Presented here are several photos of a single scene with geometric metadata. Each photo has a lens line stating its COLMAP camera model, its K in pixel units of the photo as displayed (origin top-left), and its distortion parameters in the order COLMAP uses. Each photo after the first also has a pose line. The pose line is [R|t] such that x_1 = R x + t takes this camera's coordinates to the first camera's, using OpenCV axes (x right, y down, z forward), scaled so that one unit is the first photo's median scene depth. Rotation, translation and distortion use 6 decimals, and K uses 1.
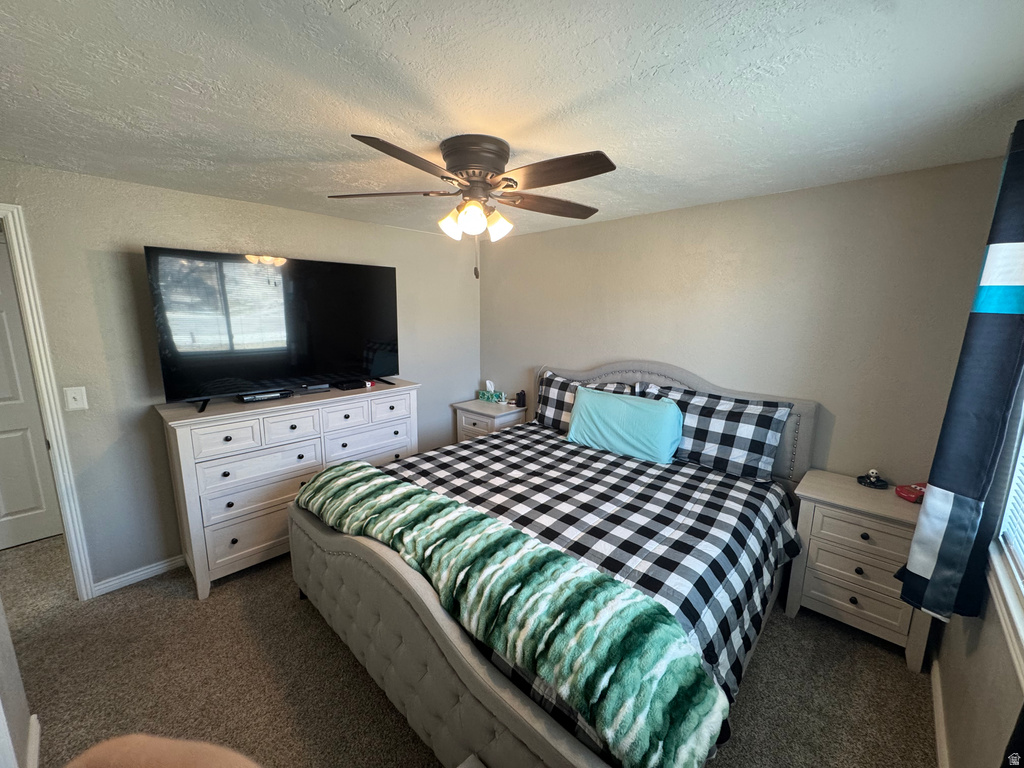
lens RADIAL K [[409.5, 0, 509.5], [0, 409.5, 383.9], [0, 0, 1]] dist [-0.005100, 0.001560]
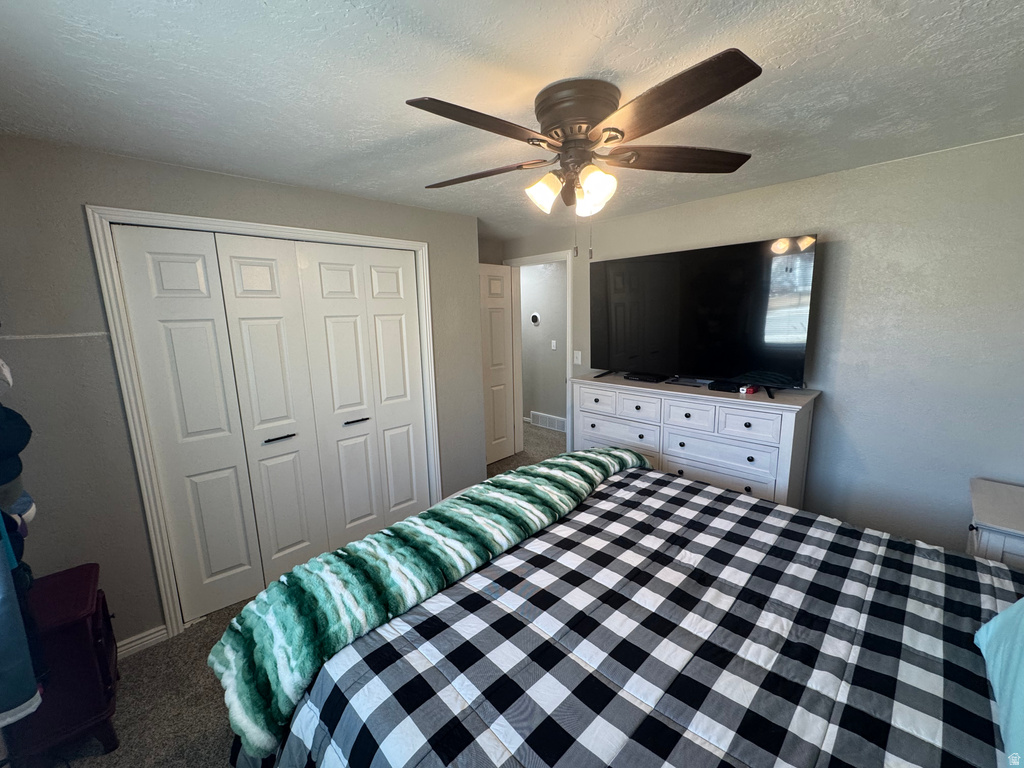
lens RADIAL K [[409.5, 0, 516.4], [0, 409.5, 386.9], [0, 0, 1]] dist [-0.005100, 0.001560]
pose [[-0.046139, 0.178399, -0.982876, 0.561890], [-0.151465, 0.971298, 0.183408, -0.102142], [0.987385, 0.157333, -0.017794, 0.667179]]
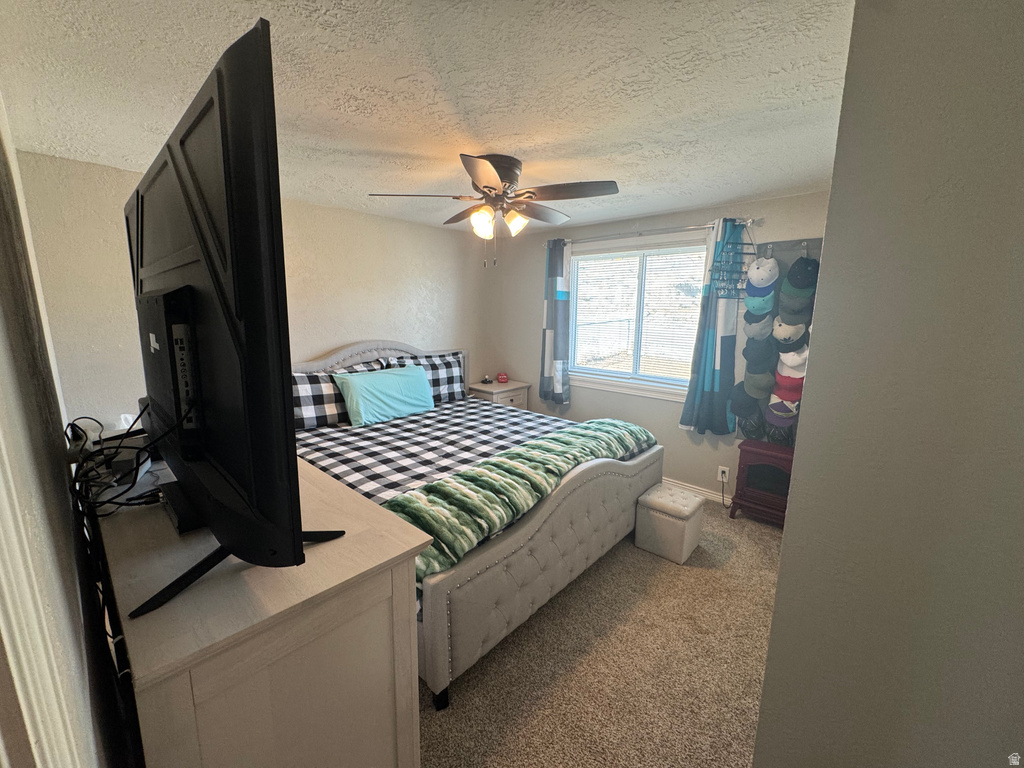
lens RADIAL K [[409.5, 0, 509.2], [0, 409.5, 384.9], [0, 0, 1]] dist [-0.005100, 0.001560]
pose [[-0.015803, -0.194840, 0.980708, -0.979659], [0.165627, 0.966770, 0.194740, -0.110066], [-0.986062, 0.165509, 0.016993, 0.714305]]
